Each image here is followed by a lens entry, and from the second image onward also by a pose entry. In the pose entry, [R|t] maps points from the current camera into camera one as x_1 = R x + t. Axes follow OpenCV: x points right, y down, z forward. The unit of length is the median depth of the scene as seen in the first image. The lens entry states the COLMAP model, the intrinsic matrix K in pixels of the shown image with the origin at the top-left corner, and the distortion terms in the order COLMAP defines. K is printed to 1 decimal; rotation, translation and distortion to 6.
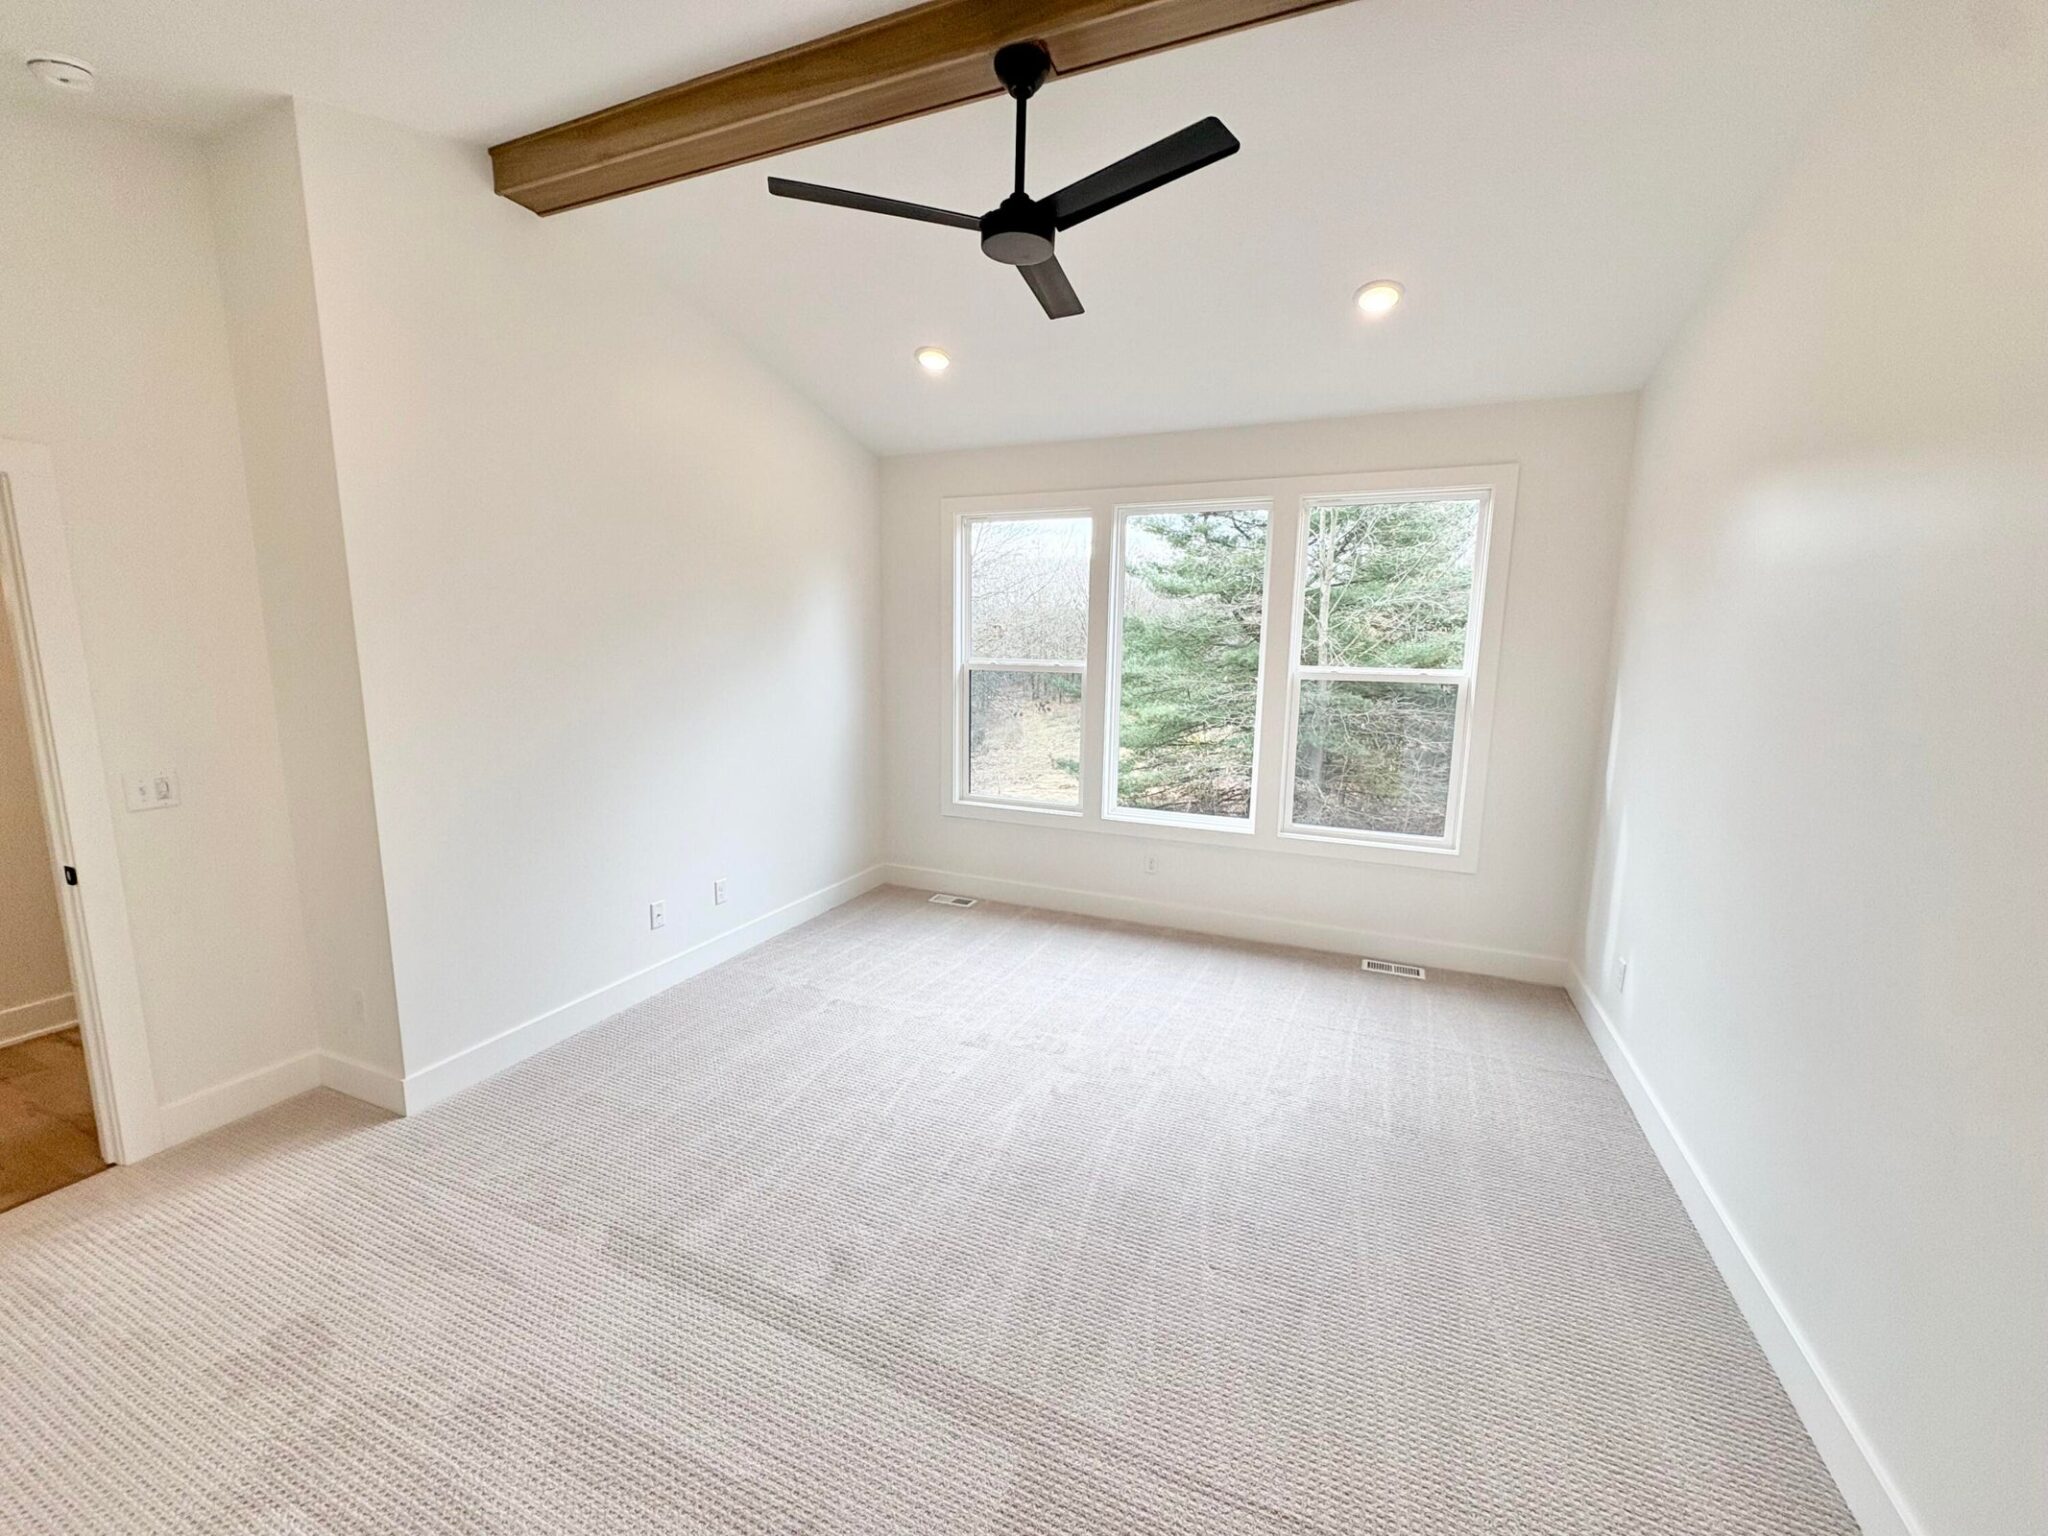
lens RADIAL K [[819.9, 0, 1024.0], [0, 819.9, 768.0], [0, 0, 1]] dist [0.000715, 0.000029]
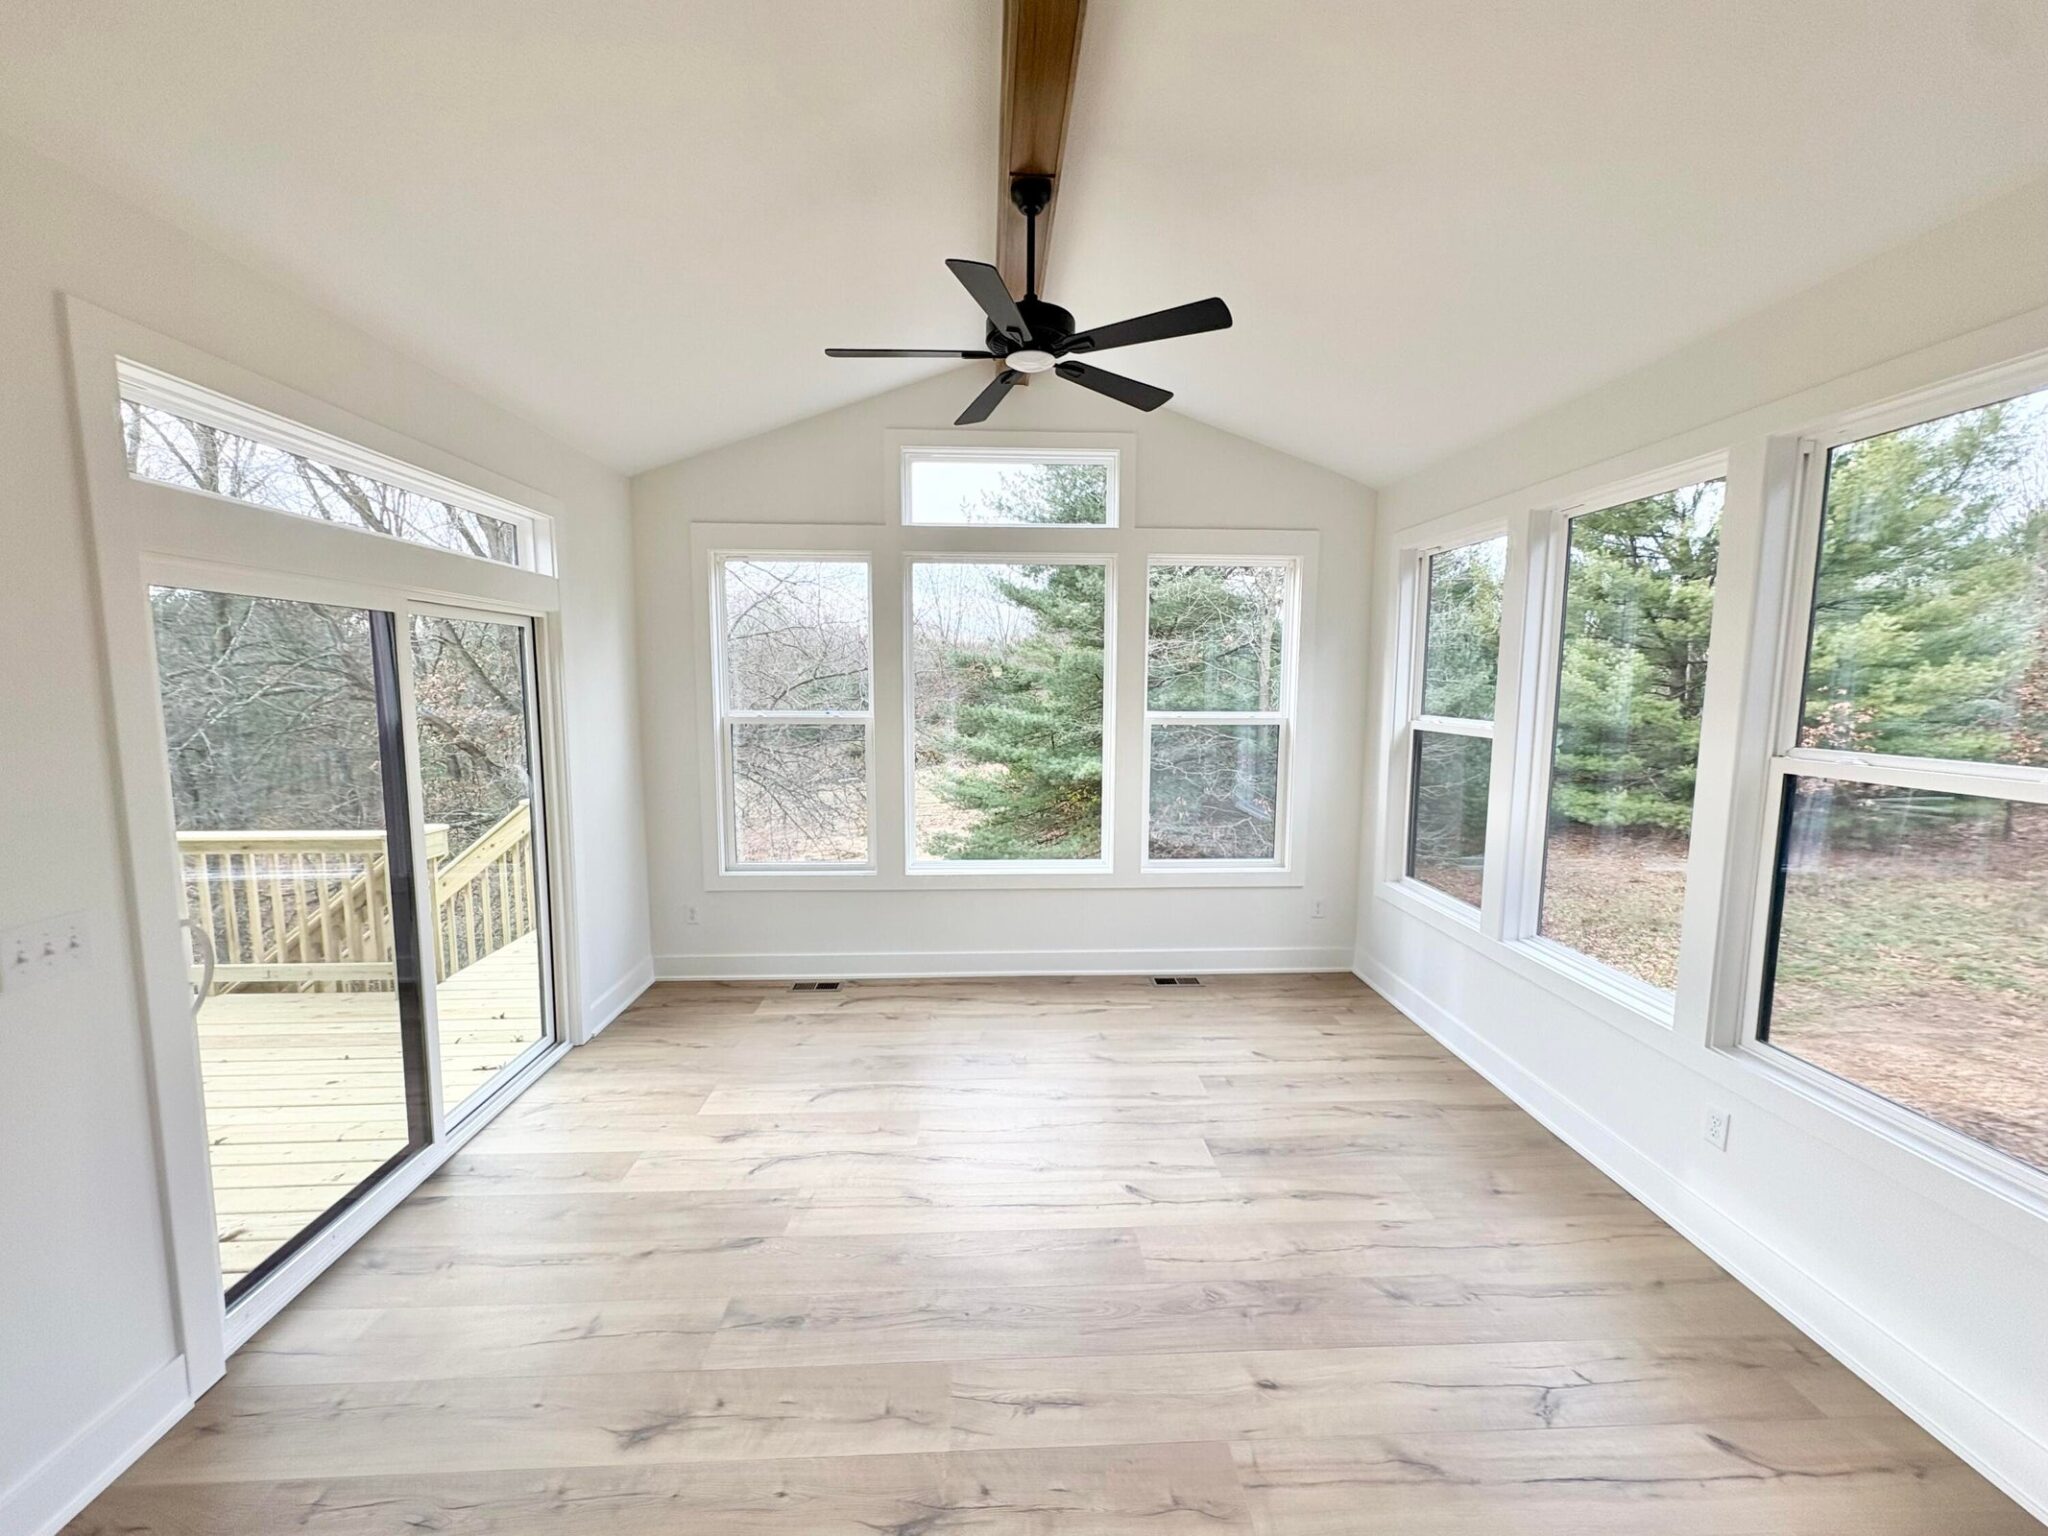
lens RADIAL K [[819.9, 0, 1024.0], [0, 819.9, 768.0], [0, 0, 1]] dist [0.000715, 0.000029]
pose [[0.912739, -0.058236, 0.404372, -0.226264], [0.080854, 0.995960, -0.039069, -0.020066], [-0.400463, 0.068355, 0.913760, 0.088503]]
